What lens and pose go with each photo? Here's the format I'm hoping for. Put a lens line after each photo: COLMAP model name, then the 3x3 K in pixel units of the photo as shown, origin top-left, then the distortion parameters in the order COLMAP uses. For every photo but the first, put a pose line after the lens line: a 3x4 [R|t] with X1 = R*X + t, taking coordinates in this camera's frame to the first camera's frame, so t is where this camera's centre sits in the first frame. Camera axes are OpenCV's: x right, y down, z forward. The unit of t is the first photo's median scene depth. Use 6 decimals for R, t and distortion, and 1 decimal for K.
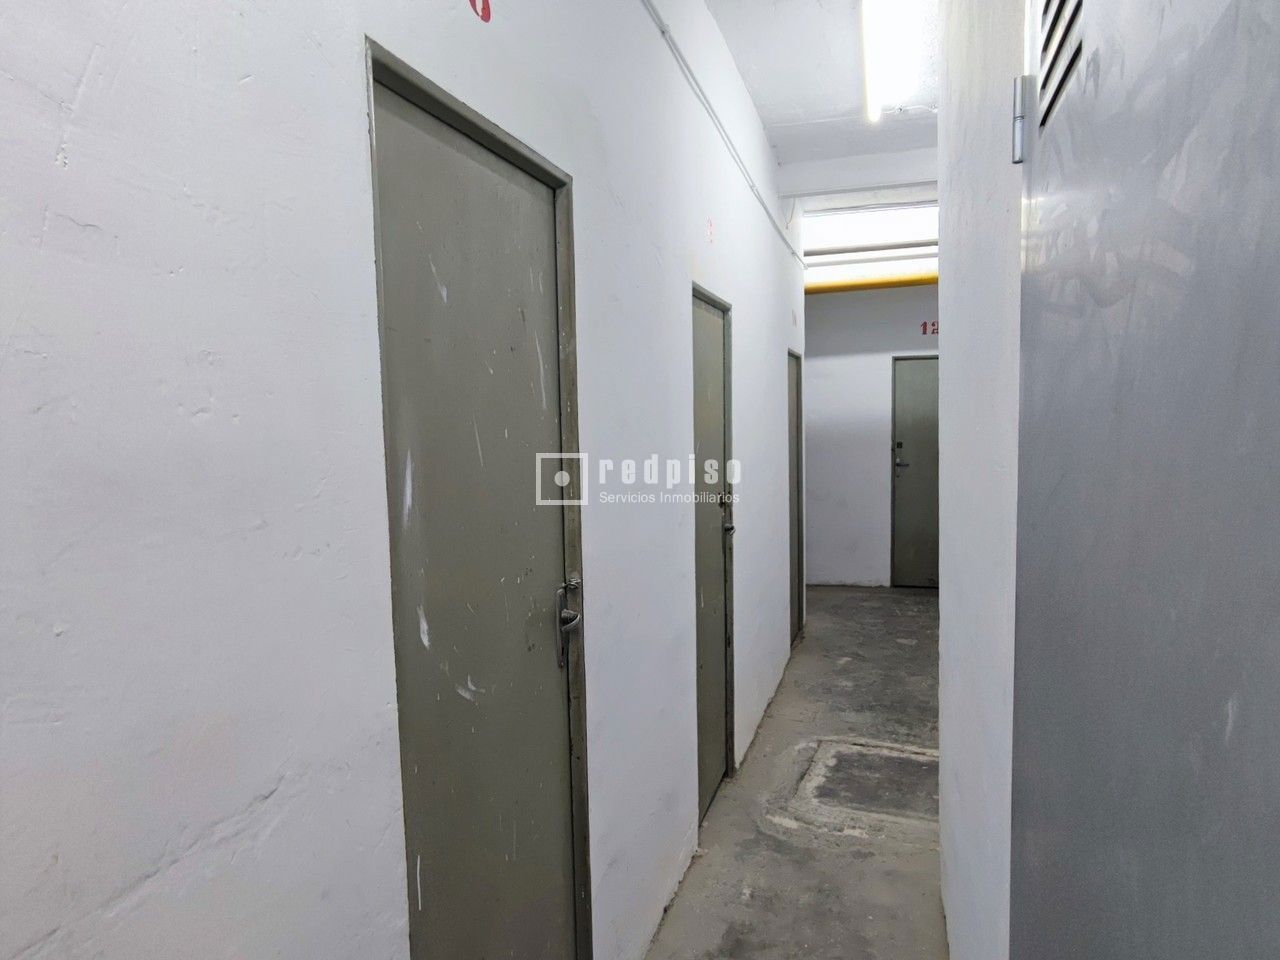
lens RADIAL K [[786.5, 0, 640.0], [0, 786.5, 480.0], [0, 0, 1]] dist [-0.027392, 0.034481]
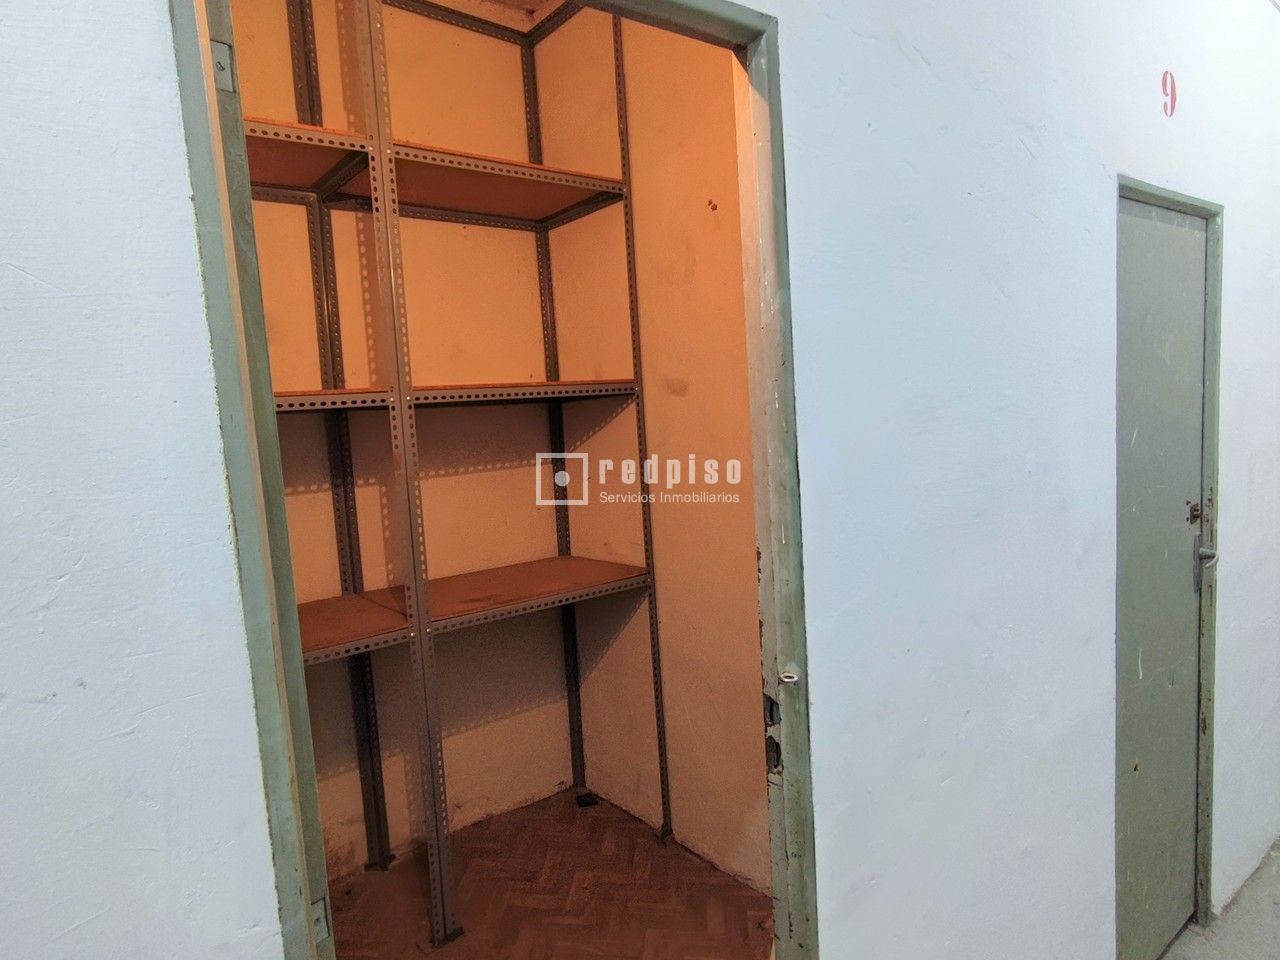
lens RADIAL K [[786.8, 0, 639.4], [0, 786.8, 480.7], [0, 0, 1]] dist [-0.024383, 0.017756]
pose [[0.831435, 0.025478, -0.555038, 0.074754], [-0.001569, 0.999052, 0.043510, -0.025973], [0.555621, -0.035305, 0.830686, 0.192793]]
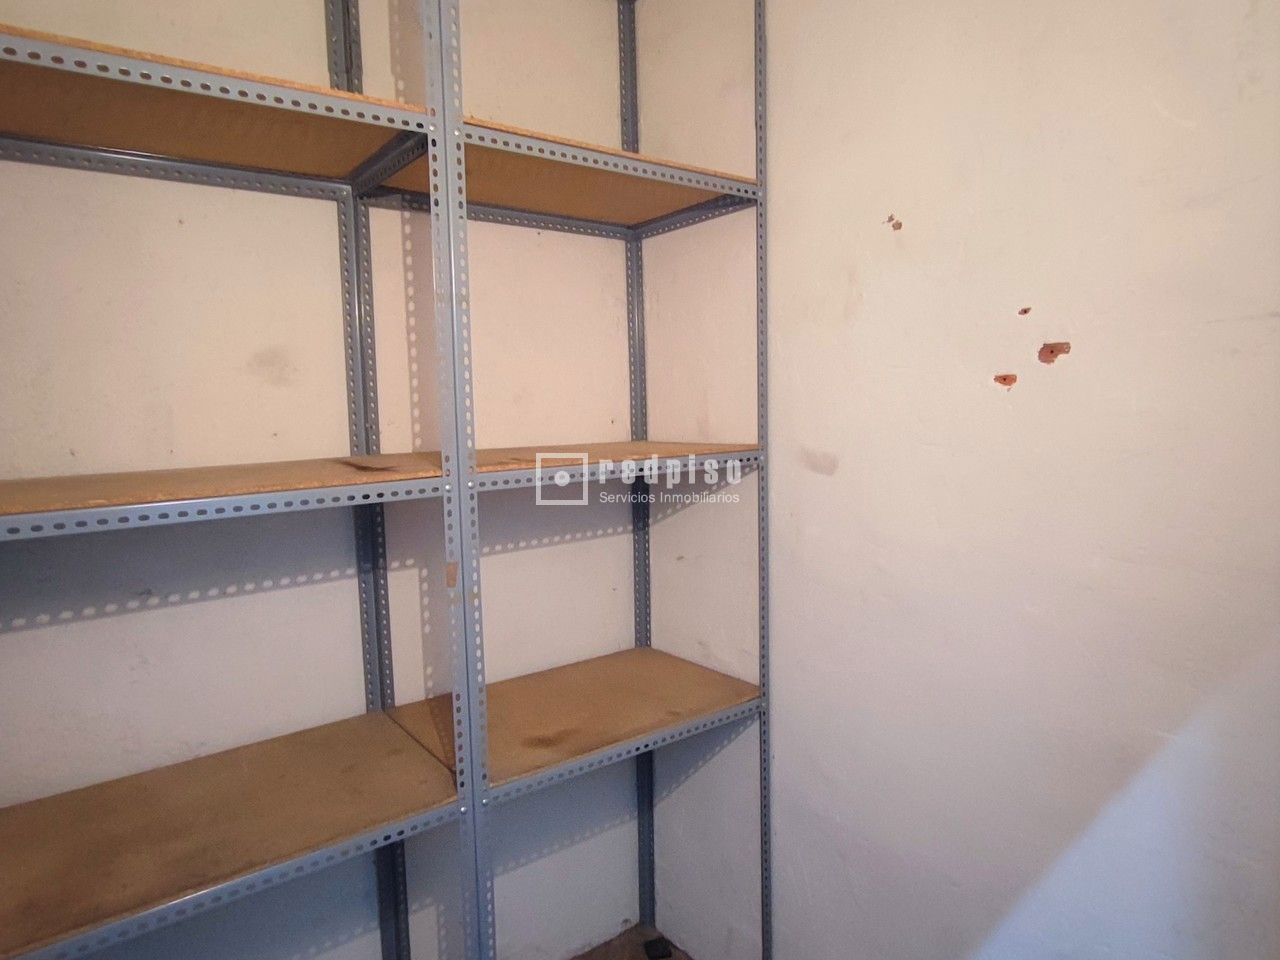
lens RADIAL K [[786.5, 0, 640.0], [0, 786.5, 480.0], [0, 0, 1]] dist [-0.027392, 0.034481]
pose [[0.815537, 0.069807, -0.574480, -0.078765], [-0.041720, 0.997207, 0.061949, -0.091718], [0.577200, -0.026554, 0.816171, 0.295324]]
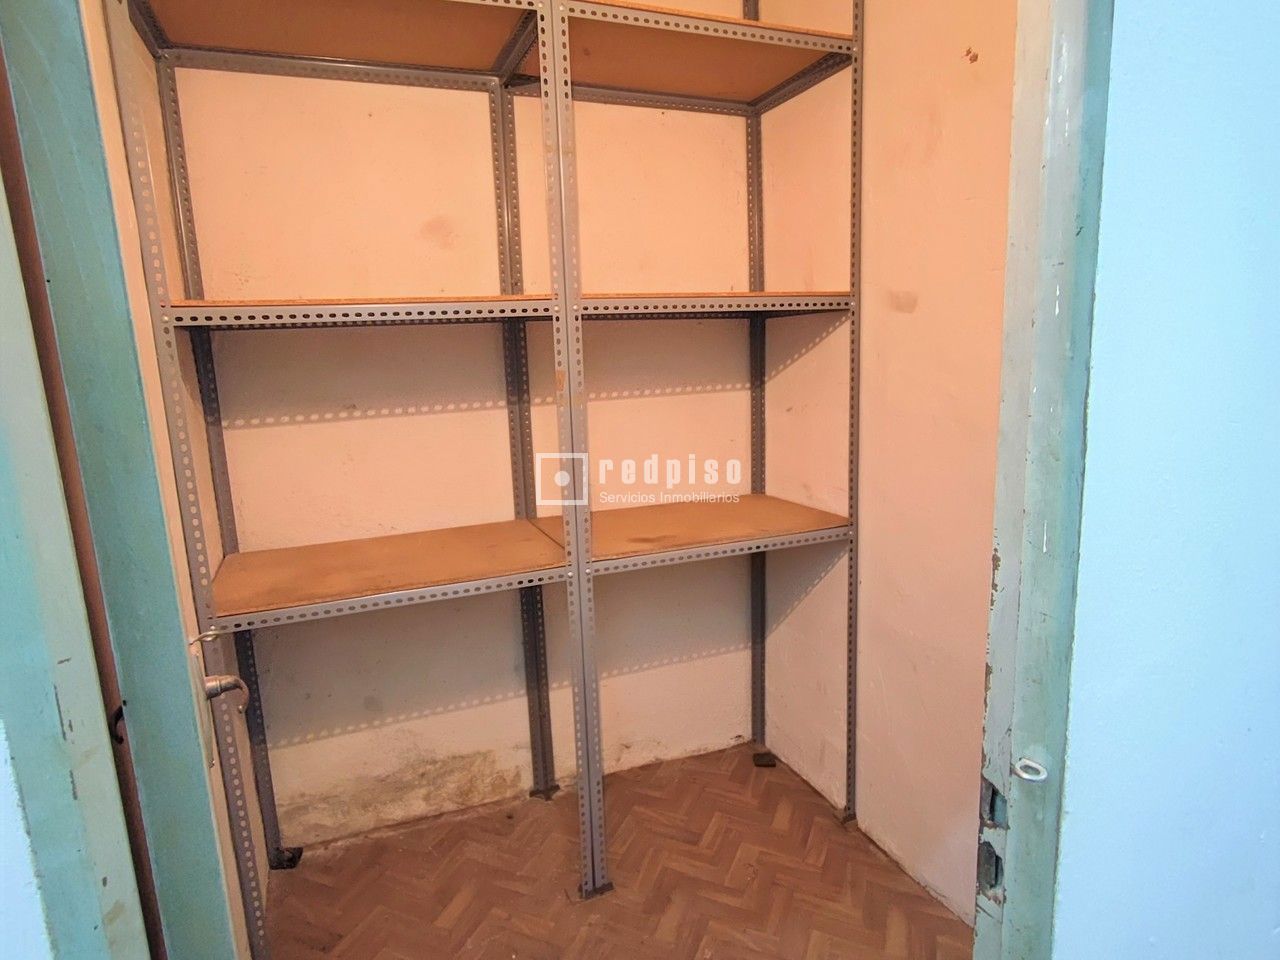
lens RADIAL K [[769.5, 0, 640.0], [0, 769.5, 480.0], [0, 0, 1]] dist [-0.036995, 0.041498]
pose [[0.637626, 0.137702, -0.757939, 0.026064], [-0.037732, 0.988296, 0.147810, -0.026402], [0.769422, -0.065649, 0.635359, 0.291355]]
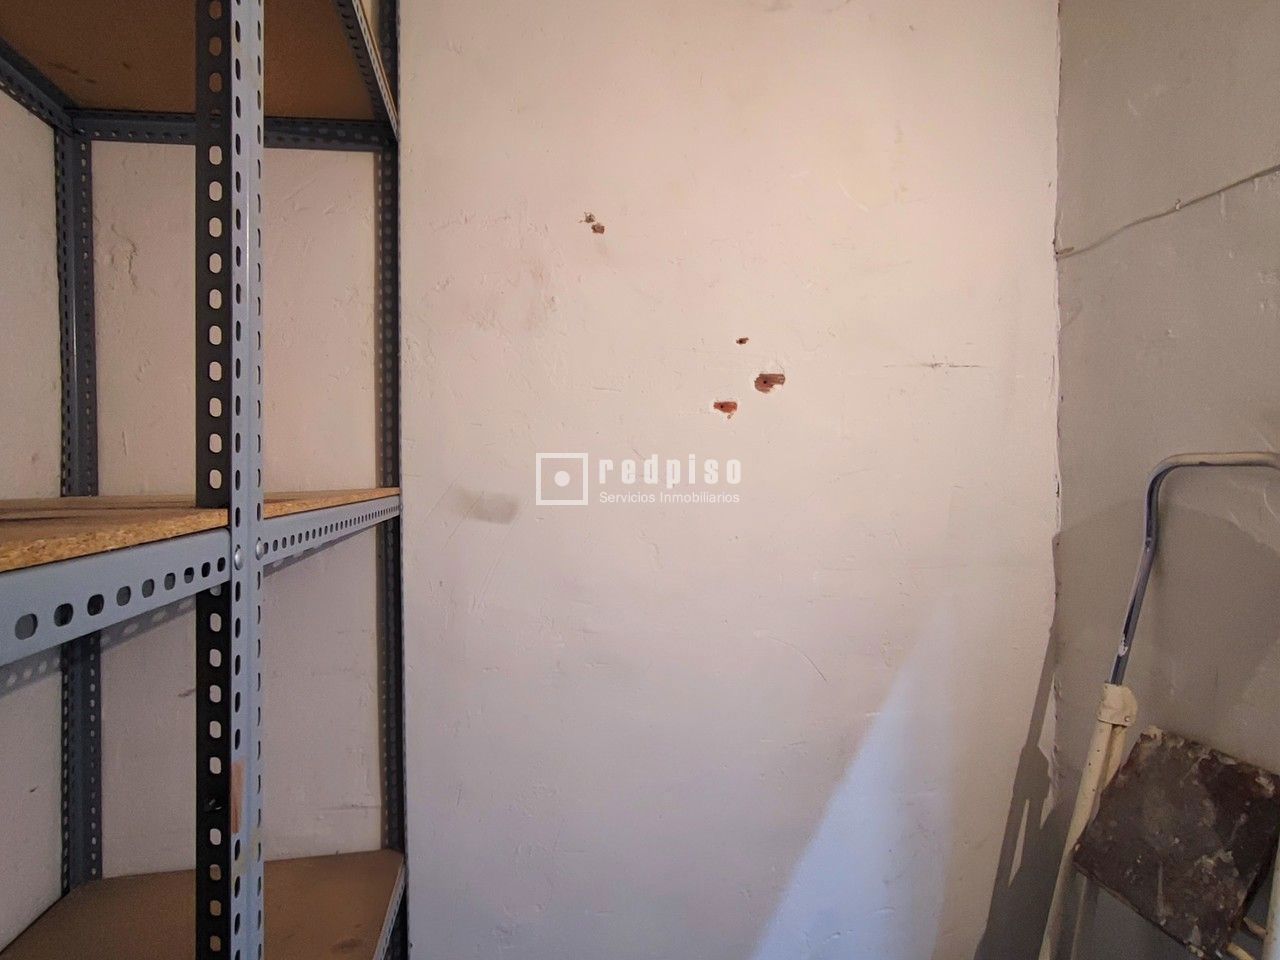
lens RADIAL K [[779.9, 0, 638.7], [0, 779.9, 474.8], [0, 0, 1]] dist [-0.031179, 0.034463]
pose [[0.897760, 0.011980, 0.440323, -0.378413], [0.020575, 0.997398, -0.069088, -0.064454], [-0.440005, 0.071084, 0.895178, 0.399898]]
